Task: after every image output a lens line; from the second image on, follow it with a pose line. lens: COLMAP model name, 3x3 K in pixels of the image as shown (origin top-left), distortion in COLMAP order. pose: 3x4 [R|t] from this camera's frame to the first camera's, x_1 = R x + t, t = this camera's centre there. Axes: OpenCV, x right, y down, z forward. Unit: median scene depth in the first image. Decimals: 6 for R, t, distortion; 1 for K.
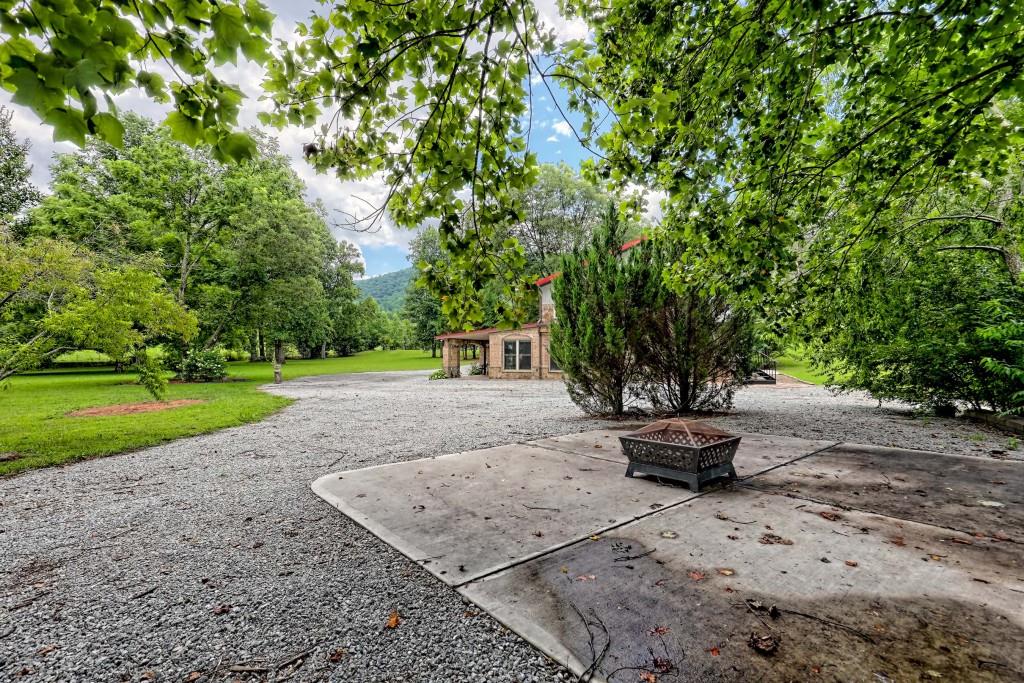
lens RADIAL K [[476.5, 0, 513.6], [0, 476.5, 341.0], [0, 0, 1]] dist [0.003415, -0.000080]
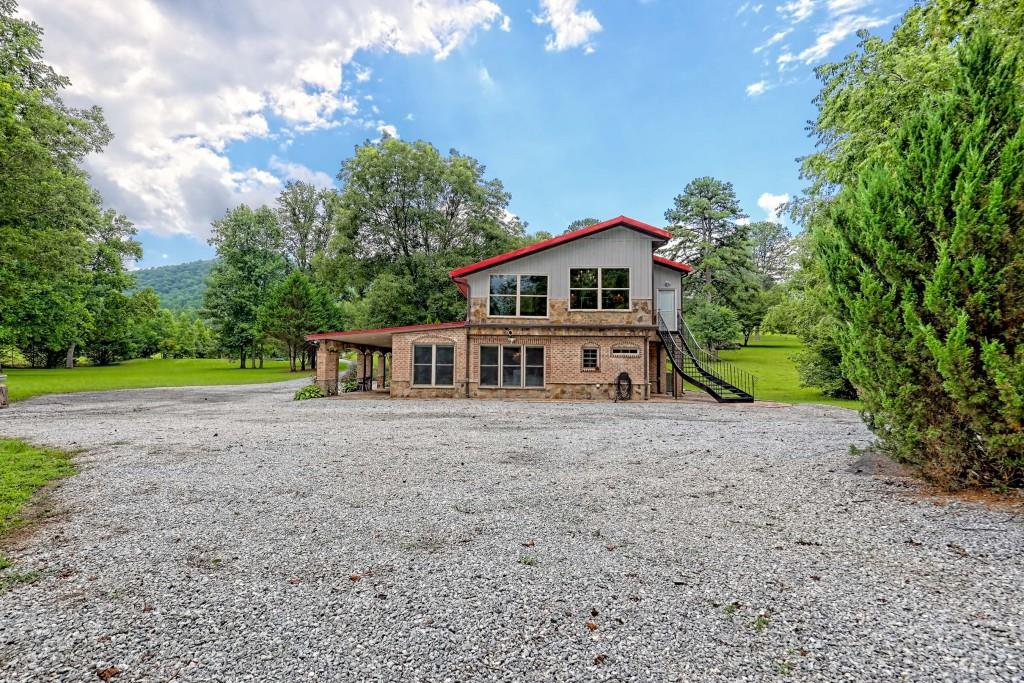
lens RADIAL K [[476.5, 0, 504.8], [0, 476.5, 347.7], [0, 0, 1]] dist [0.003415, -0.000080]
pose [[0.931485, 0.030442, 0.362504, -0.058438], [-0.024763, 0.999487, -0.020301, 0.005807], [-0.362936, 0.009933, 0.931761, 0.104327]]
